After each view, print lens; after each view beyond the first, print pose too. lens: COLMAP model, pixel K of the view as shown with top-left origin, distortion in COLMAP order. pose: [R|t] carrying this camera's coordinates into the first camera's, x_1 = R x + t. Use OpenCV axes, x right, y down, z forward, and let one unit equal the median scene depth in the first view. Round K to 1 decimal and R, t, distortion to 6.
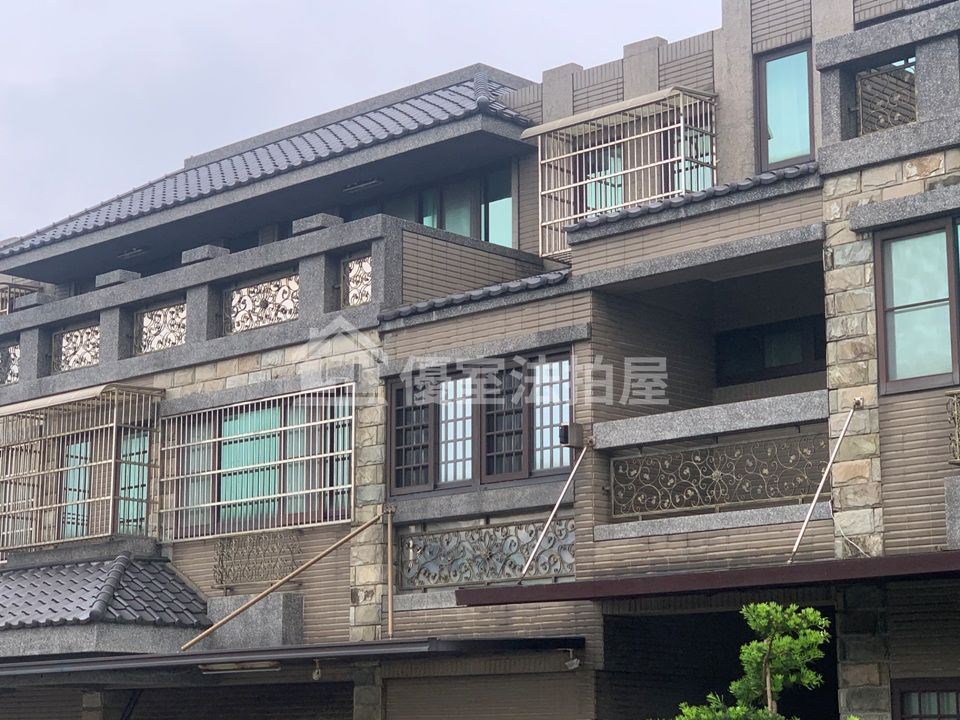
lens RADIAL K [[2033.1, 0, 457.7], [0, 2033.1, 321.7], [0, 0, 1]] dist [-0.183047, 2.926612]
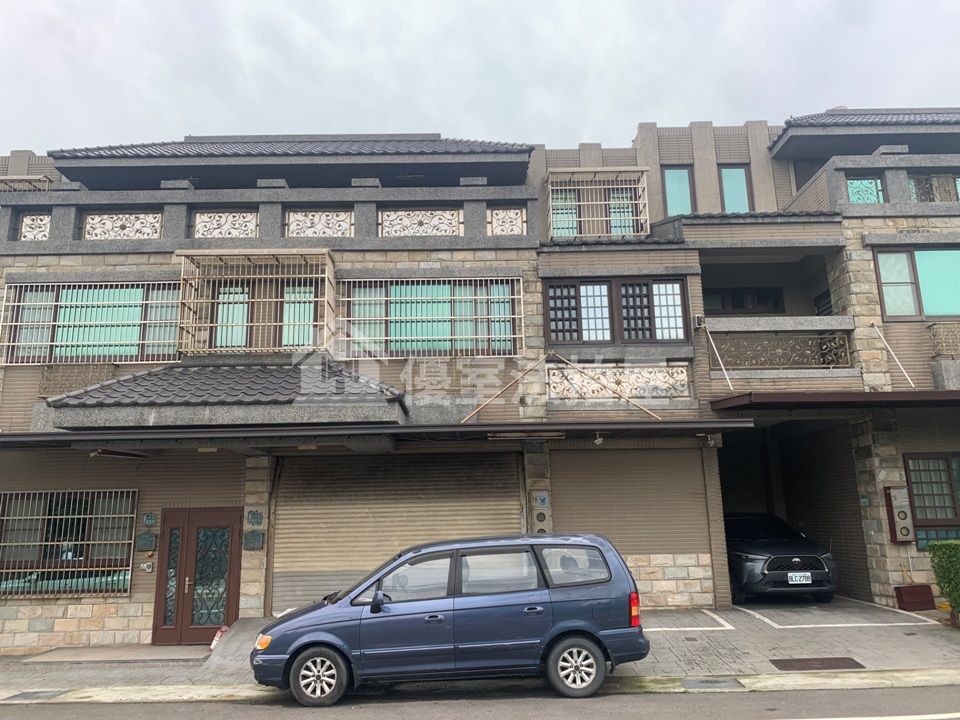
lens RADIAL K [[734.9, 0, 472.3], [0, 734.9, 351.5], [0, 0, 1]] dist [0.120902, -0.258661]
pose [[0.706041, 0.144688, 0.693233, -0.530347], [-0.129752, 0.988765, -0.074221, 0.151595], [-0.696183, -0.037545, 0.716882, 0.617185]]
